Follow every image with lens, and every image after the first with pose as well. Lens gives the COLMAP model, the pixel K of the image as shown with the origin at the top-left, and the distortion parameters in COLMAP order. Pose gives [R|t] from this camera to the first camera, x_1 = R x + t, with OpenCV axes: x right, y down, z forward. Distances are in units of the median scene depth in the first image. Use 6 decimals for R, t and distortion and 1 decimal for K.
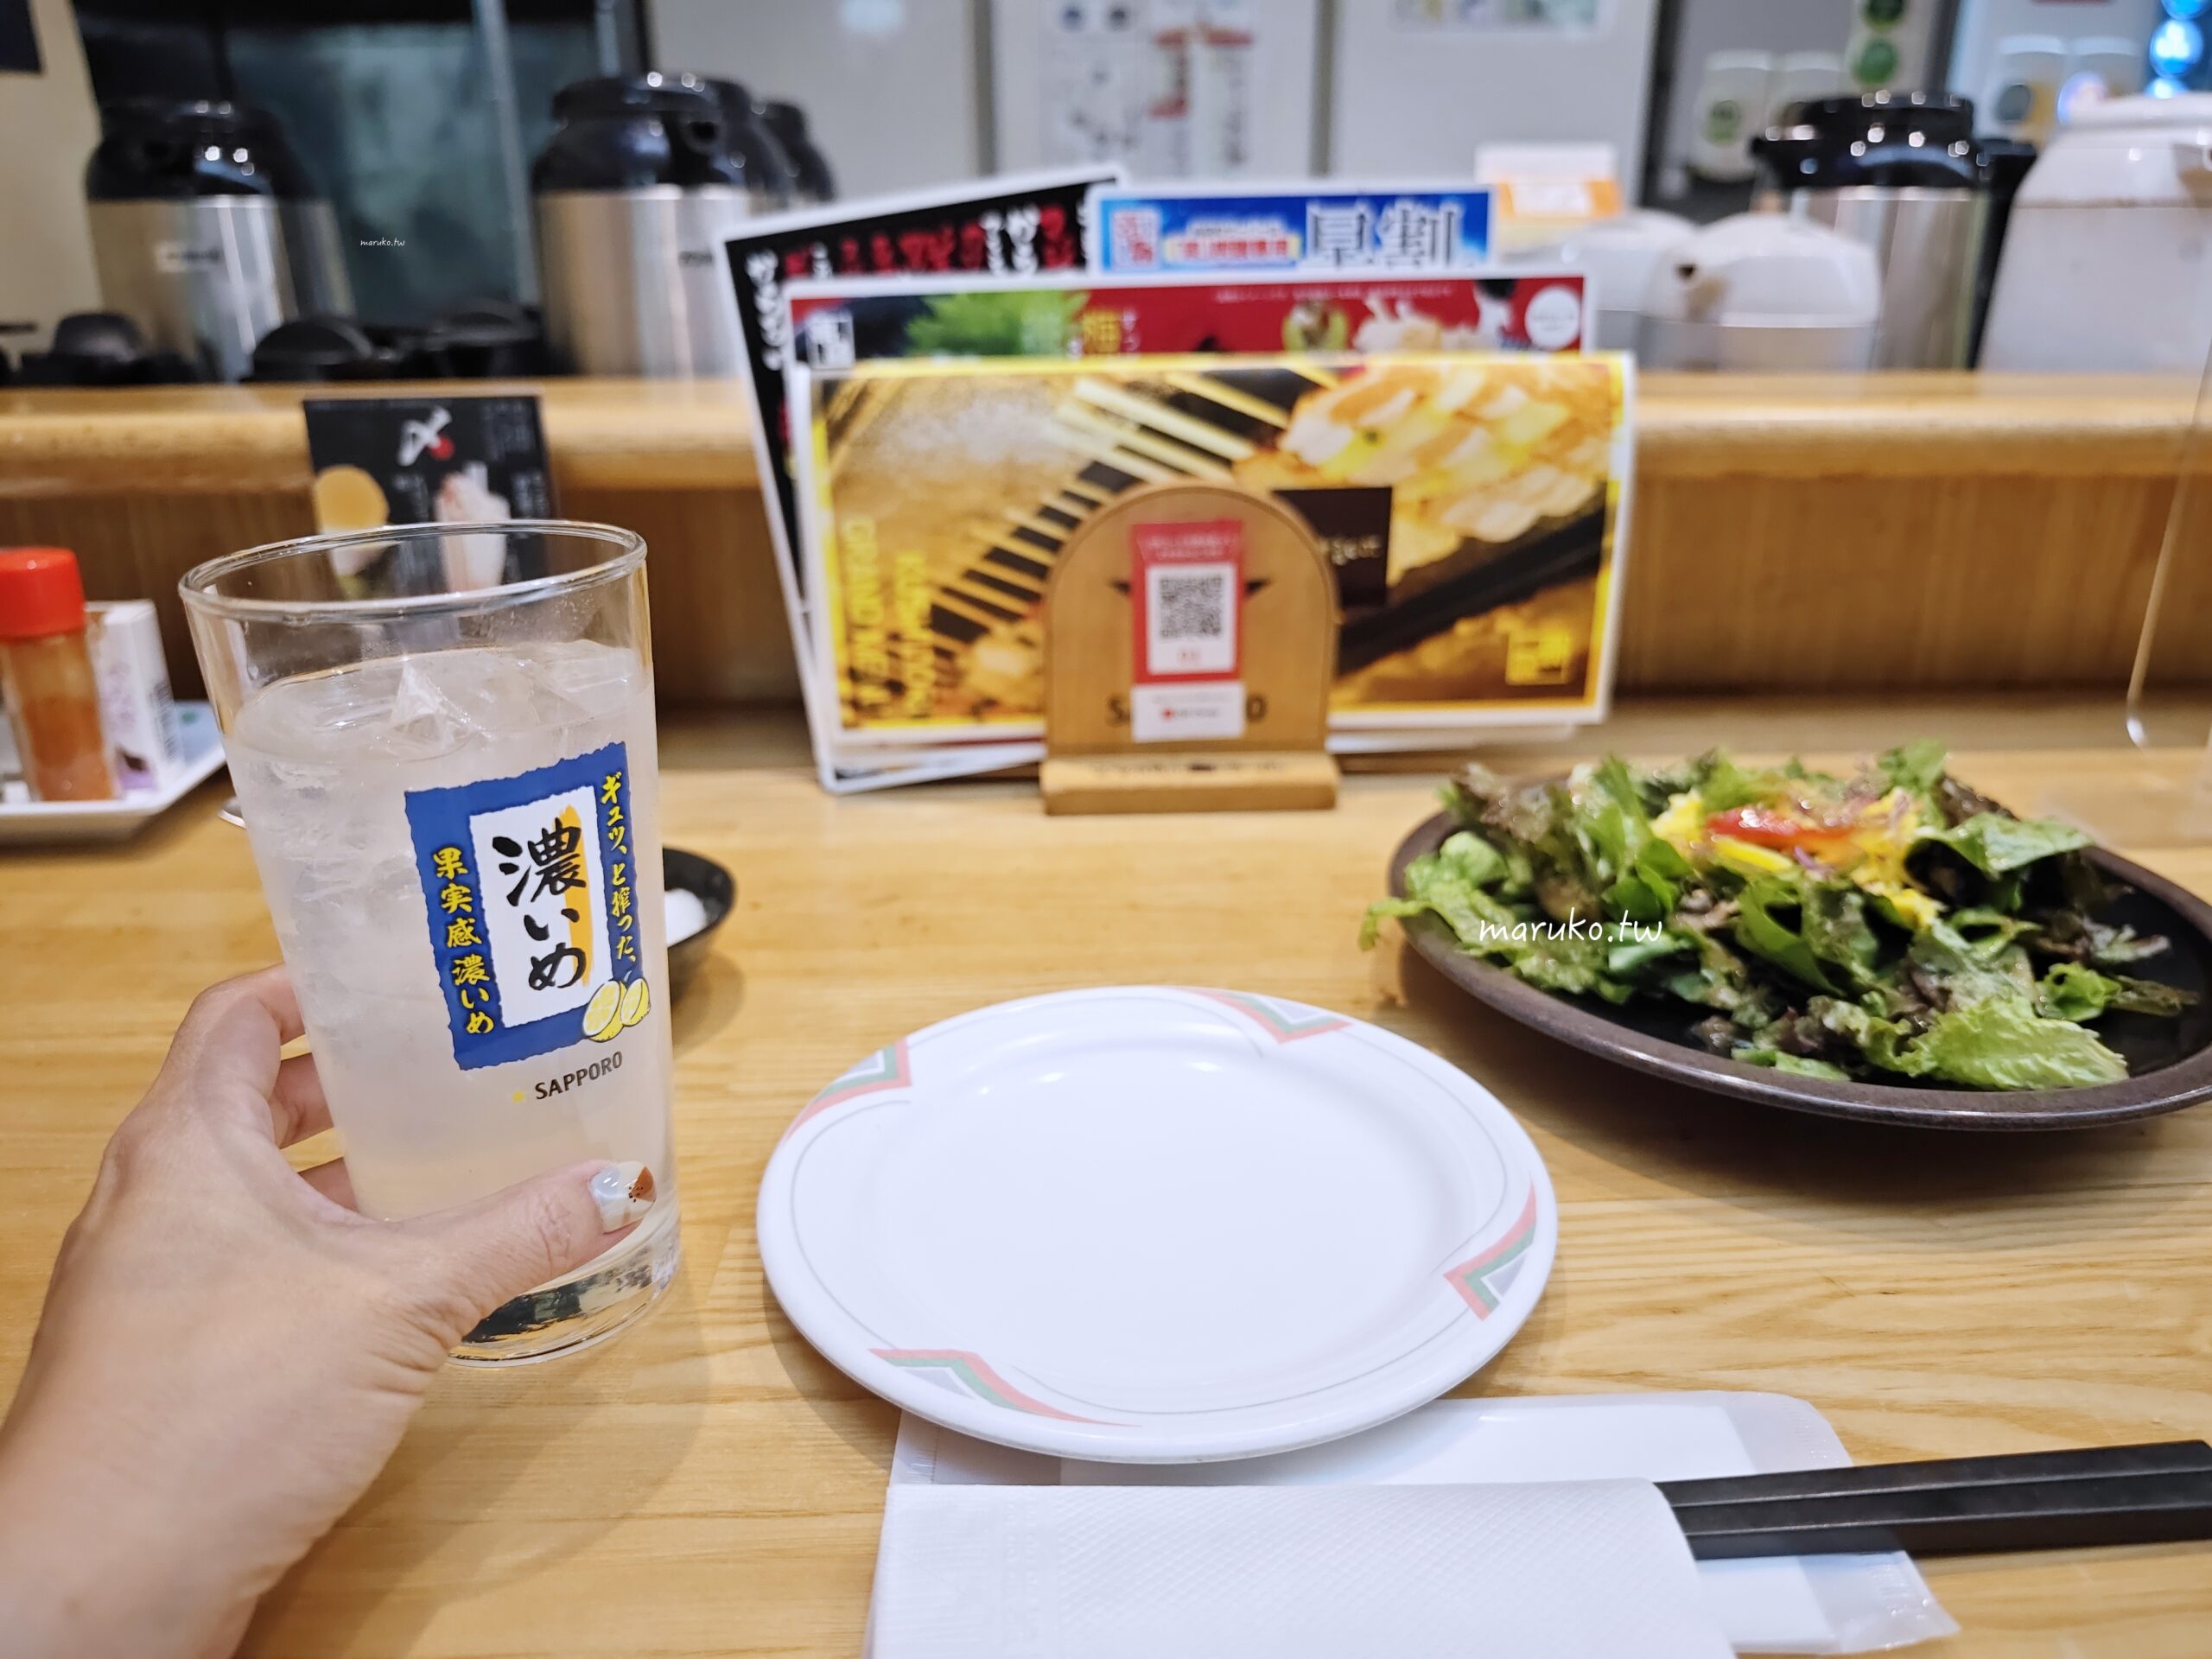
lens RADIAL K [[1599.8, 0, 1106.0], [0, 1599.8, 829.5], [0, 0, 1]] dist [-0.029301, 0.002824]
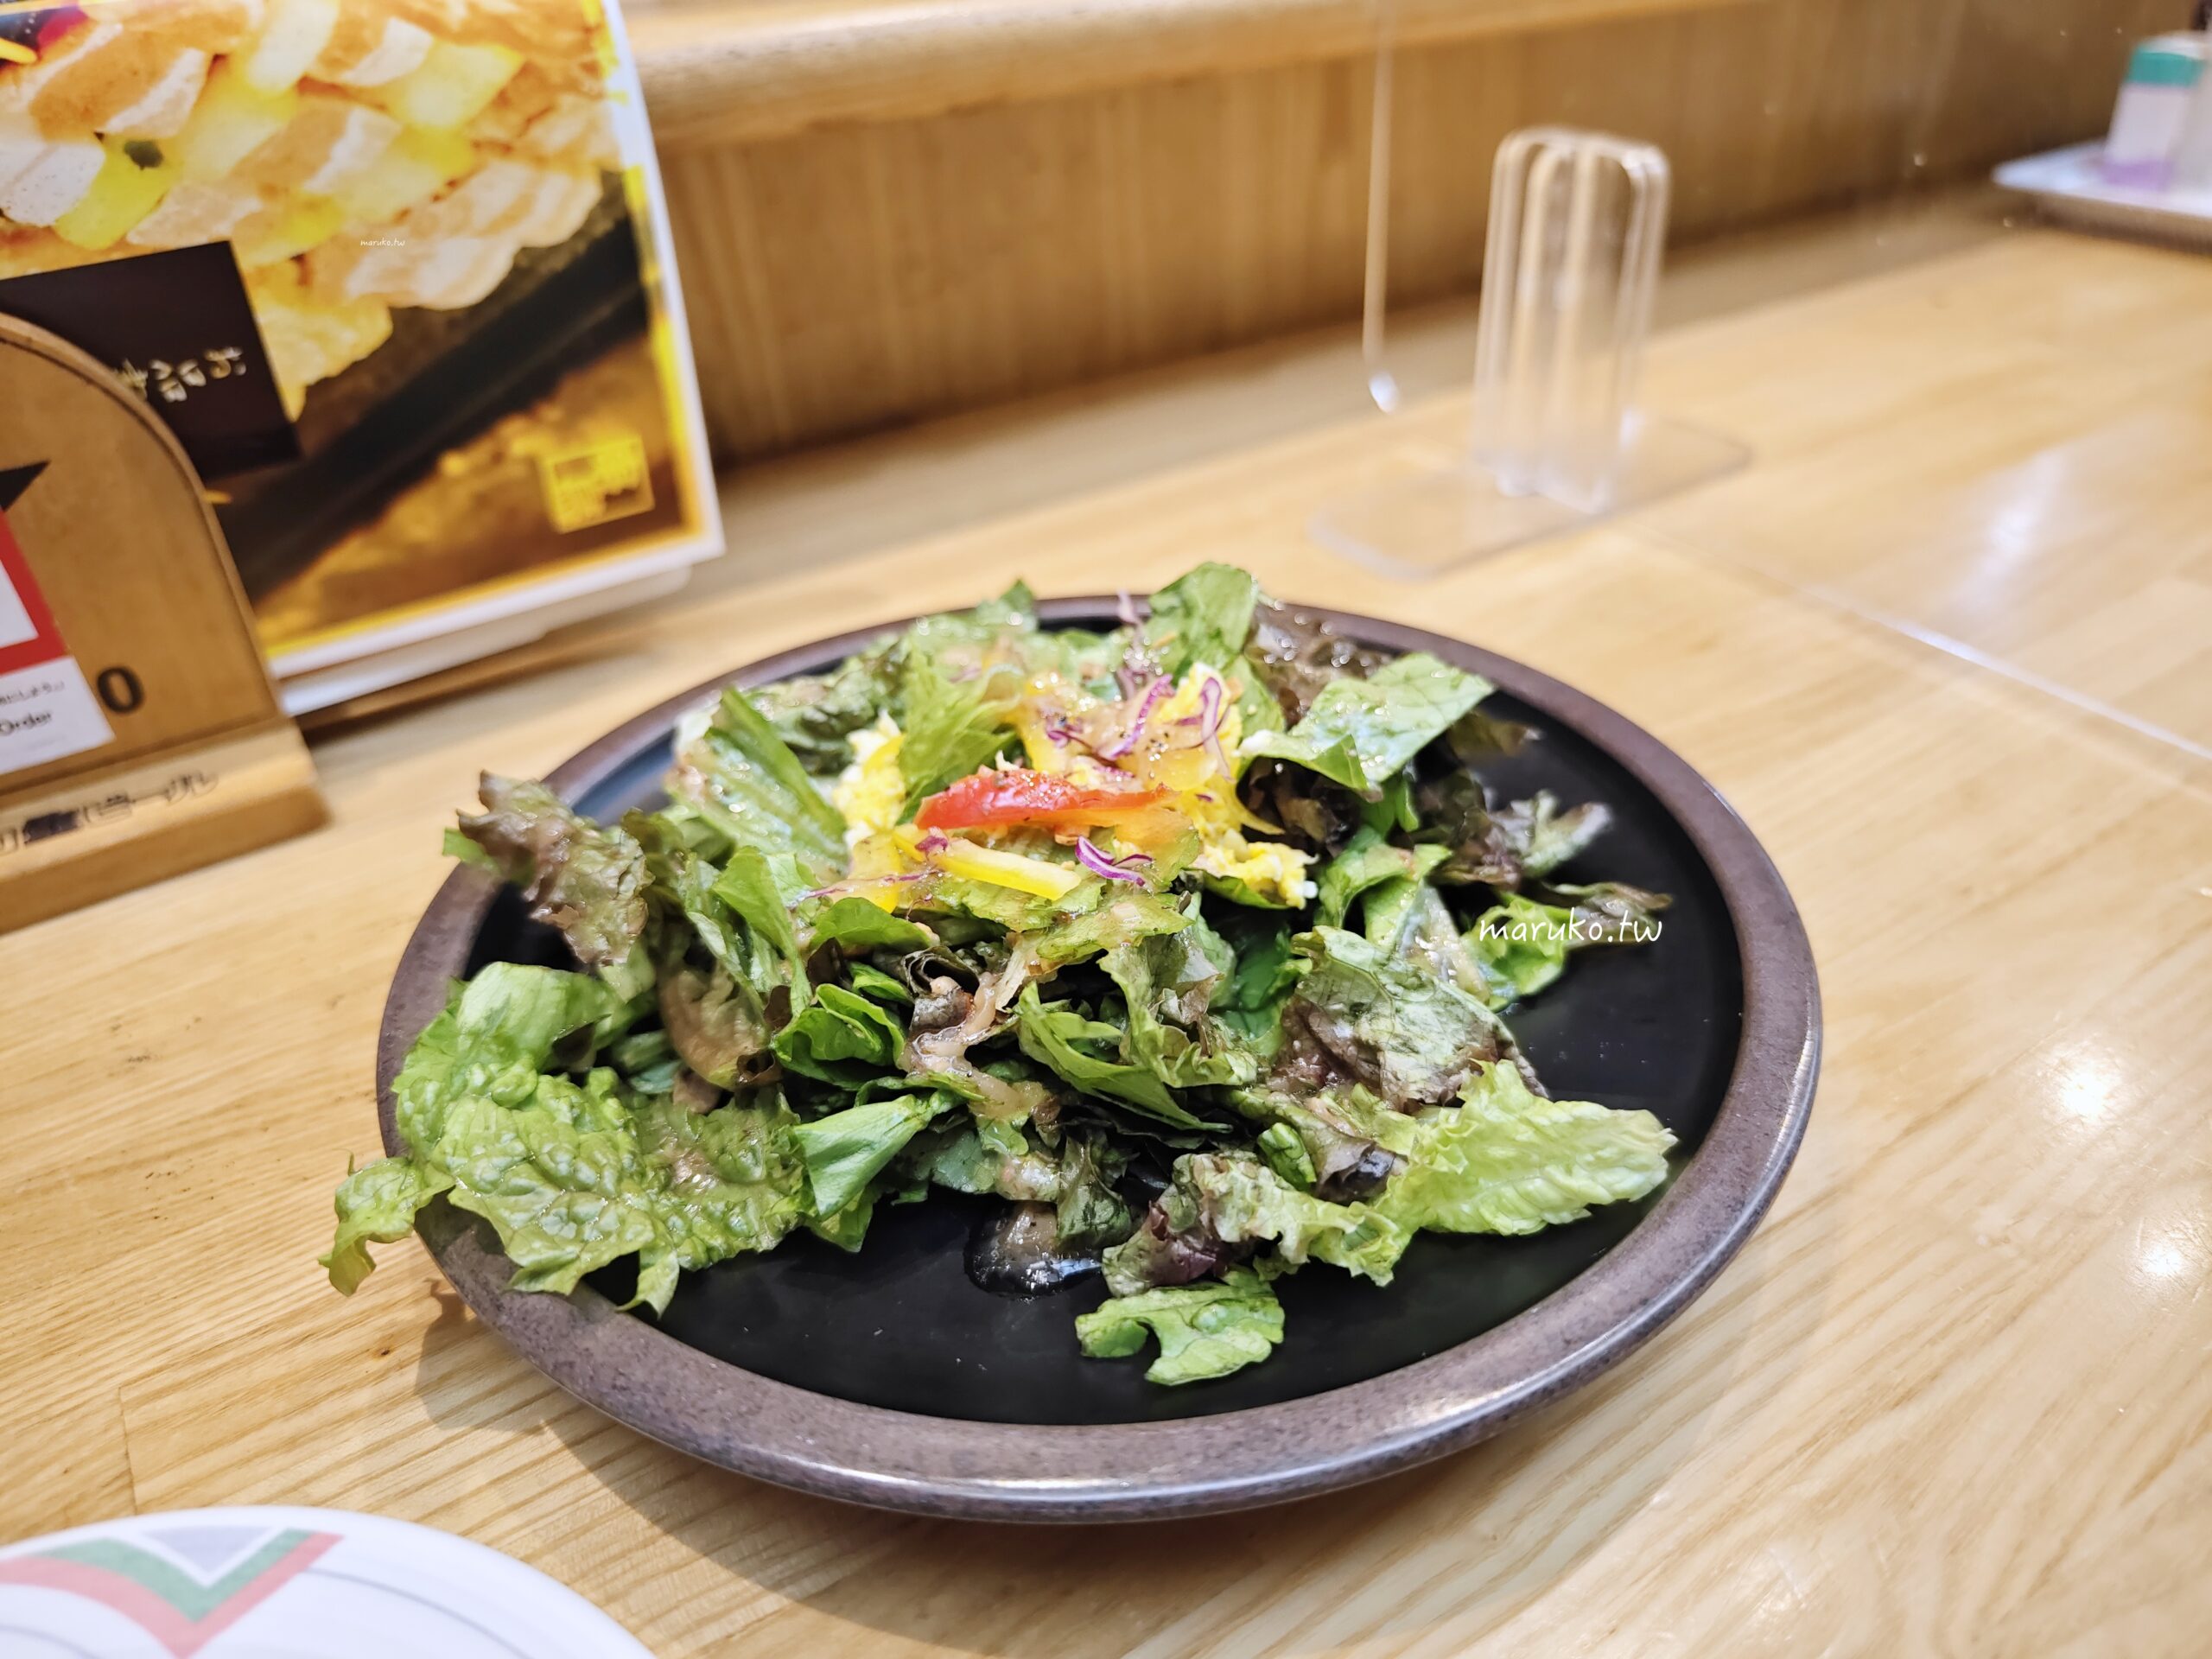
lens RADIAL K [[1599.8, 0, 1106.0], [0, 1599.8, 829.5], [0, 0, 1]] dist [-0.029301, 0.002824]
pose [[0.863211, -0.305459, 0.401947, 0.180158], [0.215054, 0.942818, 0.254648, -0.112462], [-0.456747, -0.133374, 0.879541, 0.414667]]
